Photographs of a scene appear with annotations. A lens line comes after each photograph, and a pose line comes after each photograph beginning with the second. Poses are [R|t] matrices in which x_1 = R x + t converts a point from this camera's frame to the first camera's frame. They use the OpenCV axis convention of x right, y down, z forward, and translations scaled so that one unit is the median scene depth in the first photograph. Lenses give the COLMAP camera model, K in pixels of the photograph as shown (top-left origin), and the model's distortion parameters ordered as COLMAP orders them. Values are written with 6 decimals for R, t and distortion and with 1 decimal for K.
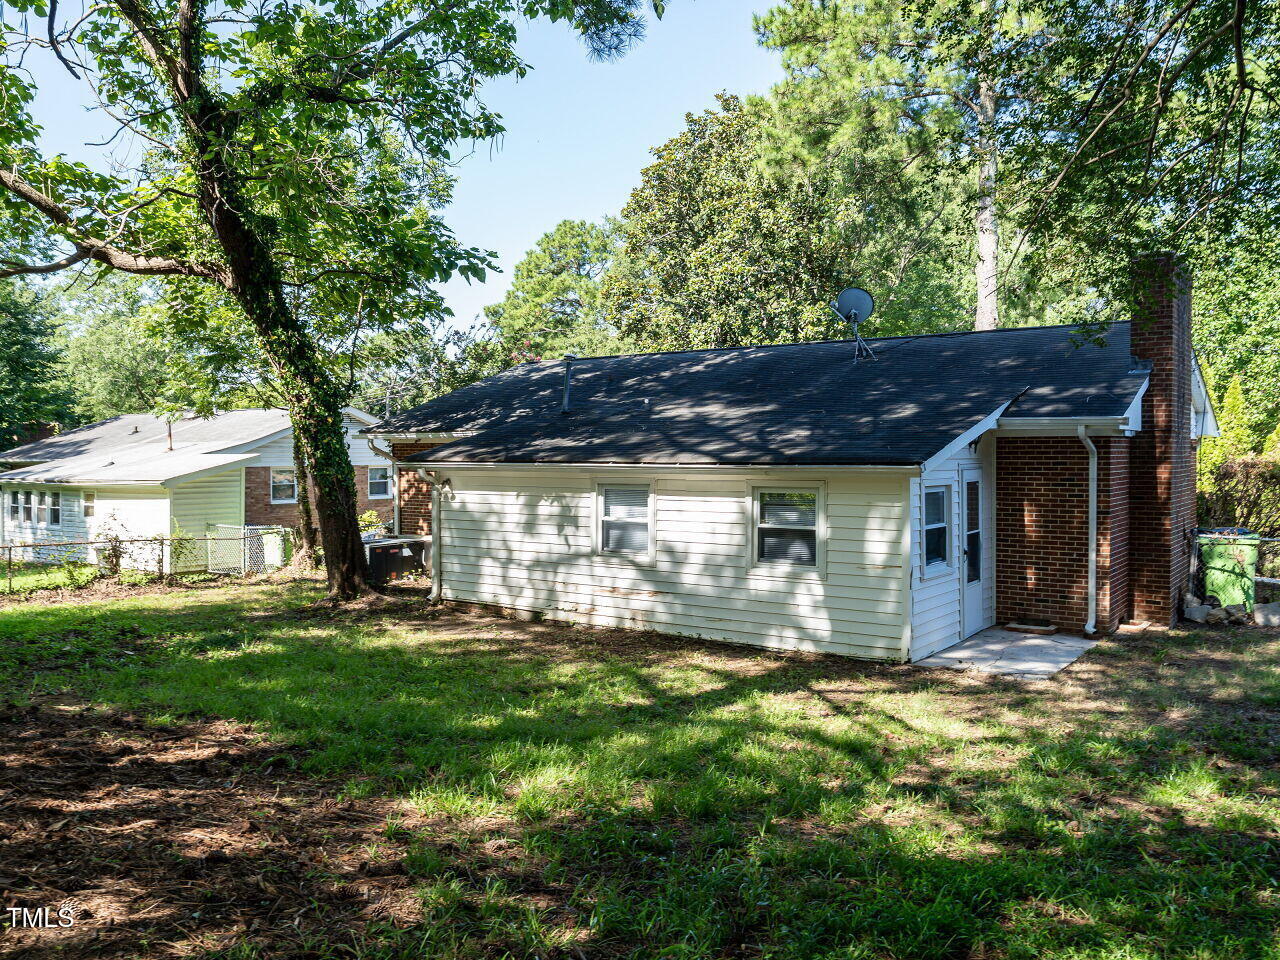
lens RADIAL K [[1041.8, 0, 638.8], [0, 1041.8, 456.2], [0, 0, 1]] dist [0.000548, 0.002062]
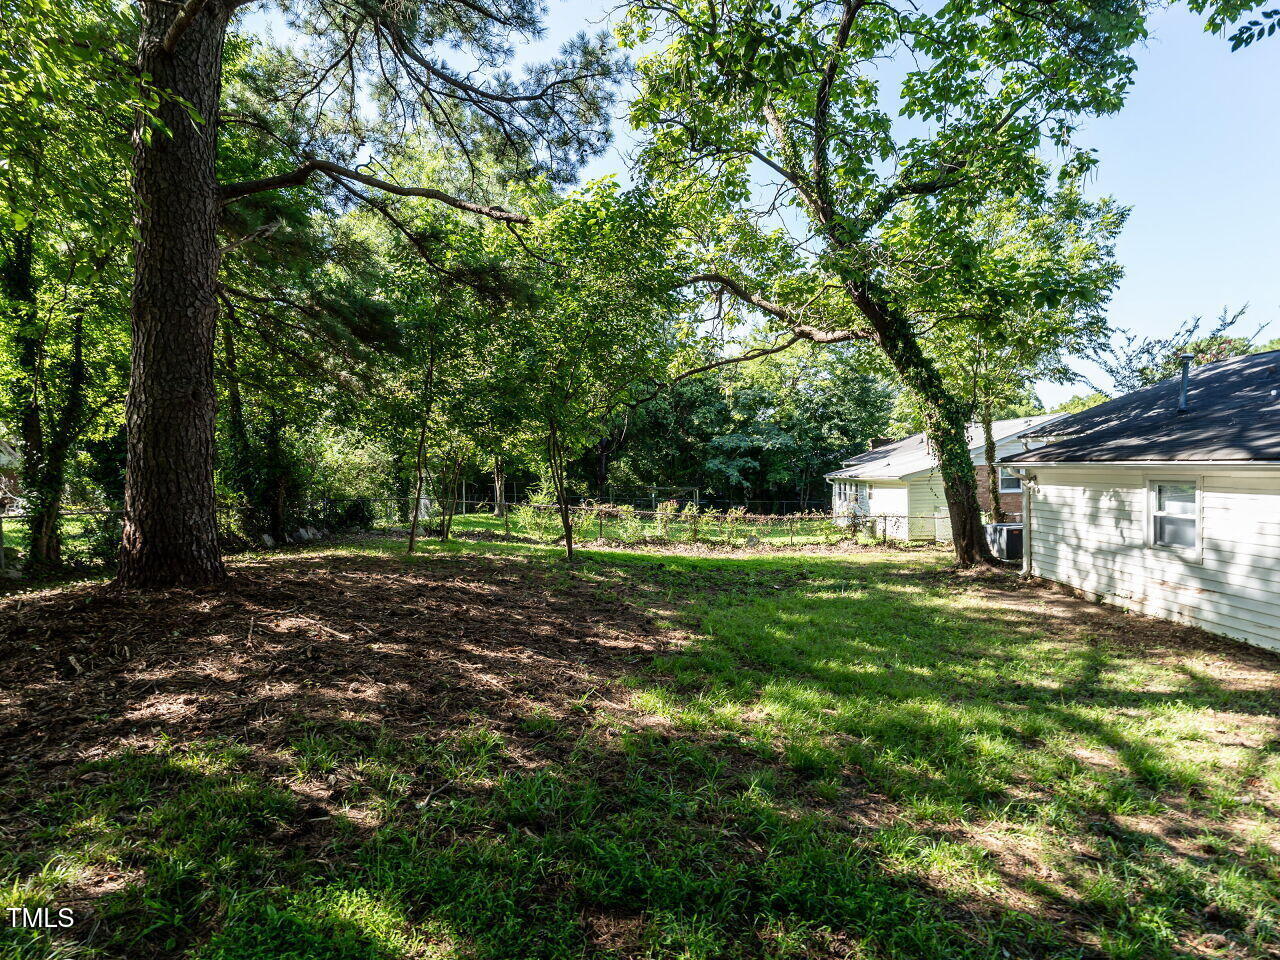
lens RADIAL K [[733.5, 0, 640.0], [0, 733.5, 480.0], [0, 0, 1]] dist [-0.000203, -0.001358]
pose [[0.573482, -0.002026, -0.819216, 0.260691], [0.030361, 0.999363, 0.018782, -0.002736], [0.818655, -0.035643, 0.573178, 0.153583]]
